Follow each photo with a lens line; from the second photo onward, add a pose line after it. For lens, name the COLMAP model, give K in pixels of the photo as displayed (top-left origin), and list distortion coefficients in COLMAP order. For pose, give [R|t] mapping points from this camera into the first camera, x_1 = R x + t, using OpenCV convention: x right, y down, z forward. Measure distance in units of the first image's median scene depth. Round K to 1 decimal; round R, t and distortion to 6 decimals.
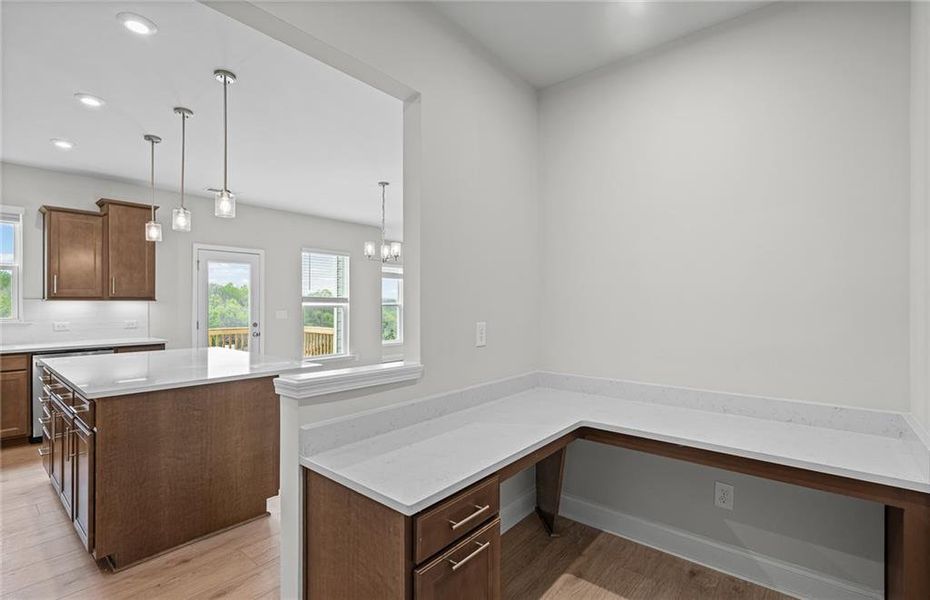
lens RADIAL K [[422.1, 0, 461.4], [0, 422.1, 298.7], [0, 0, 1]] dist [-0.001201, 0.000173]
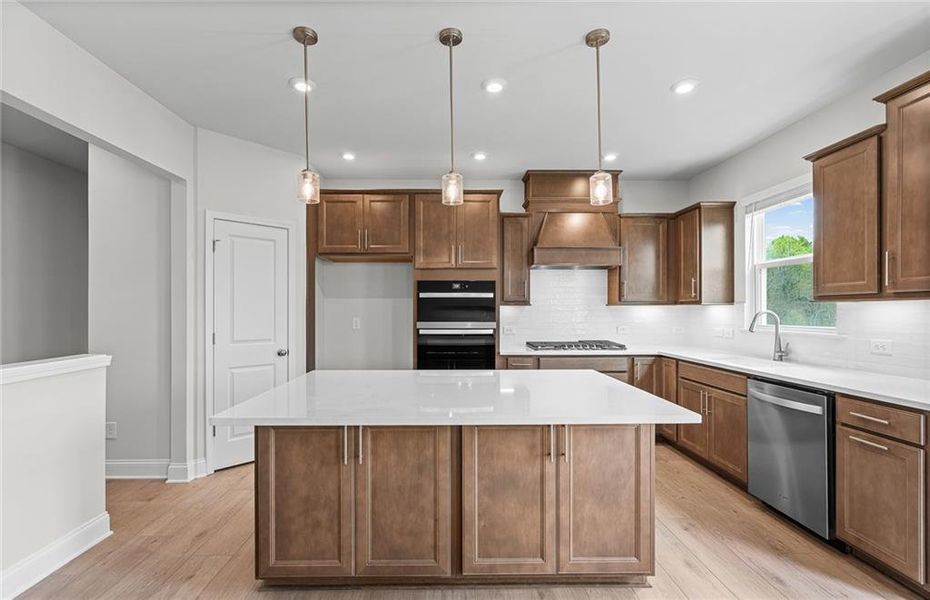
lens RADIAL K [[421.3, 0, 453.7], [0, 421.3, 310.6], [0, 0, 1]] dist [-0.004335, 0.000208]
pose [[-0.760612, 0.003249, -0.649199, -0.136041], [0.010830, 0.999912, -0.007685, 0.014326], [0.649117, -0.012876, -0.760580, 1.007991]]
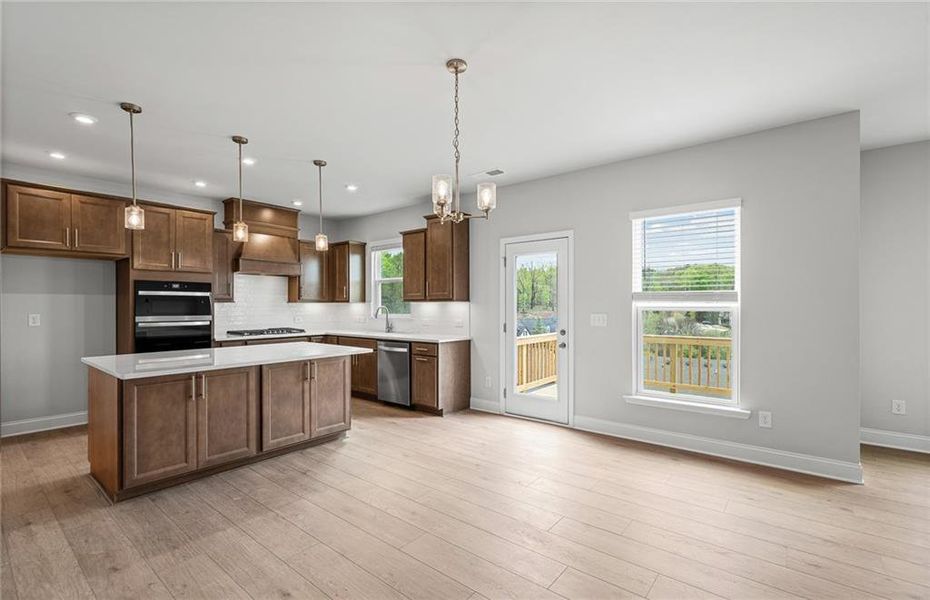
lens RADIAL K [[420.0, 0, 460.9], [0, 420.0, 305.9], [0, 0, 1]] dist [-0.002452, 0.000614]
pose [[0.009424, 0.002742, -0.999952, 0.327557], [0.013661, 0.999903, 0.002871, 0.013231], [0.999862, -0.013688, 0.009385, 1.045672]]
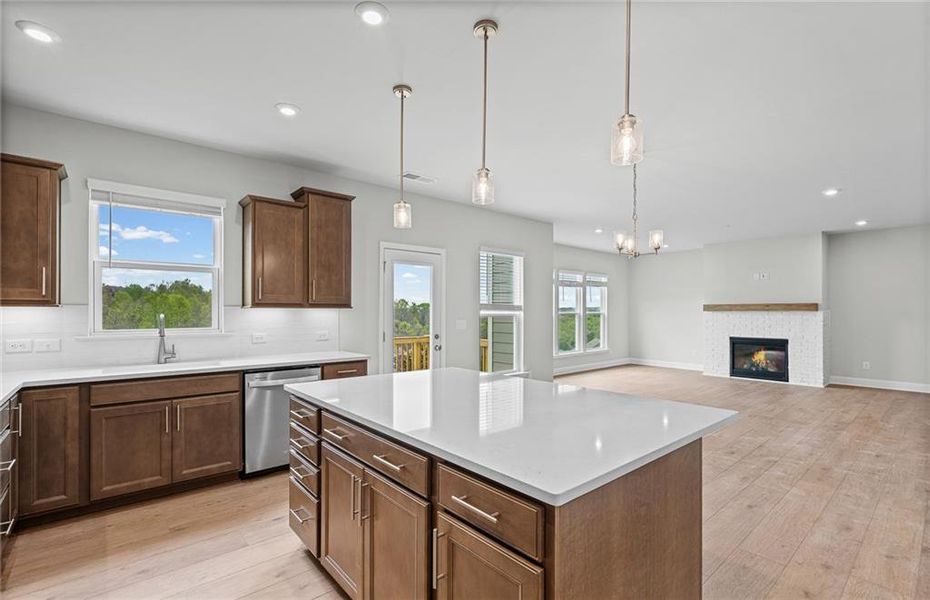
lens RADIAL K [[420.0, 0, 460.9], [0, 420.0, 305.9], [0, 0, 1]] dist [-0.002452, 0.000614]
pose [[0.986105, -0.001568, -0.166115, -0.384419], [0.000895, 0.999991, -0.004122, 0.004009], [0.166120, 0.003916, 0.986098, 0.215632]]
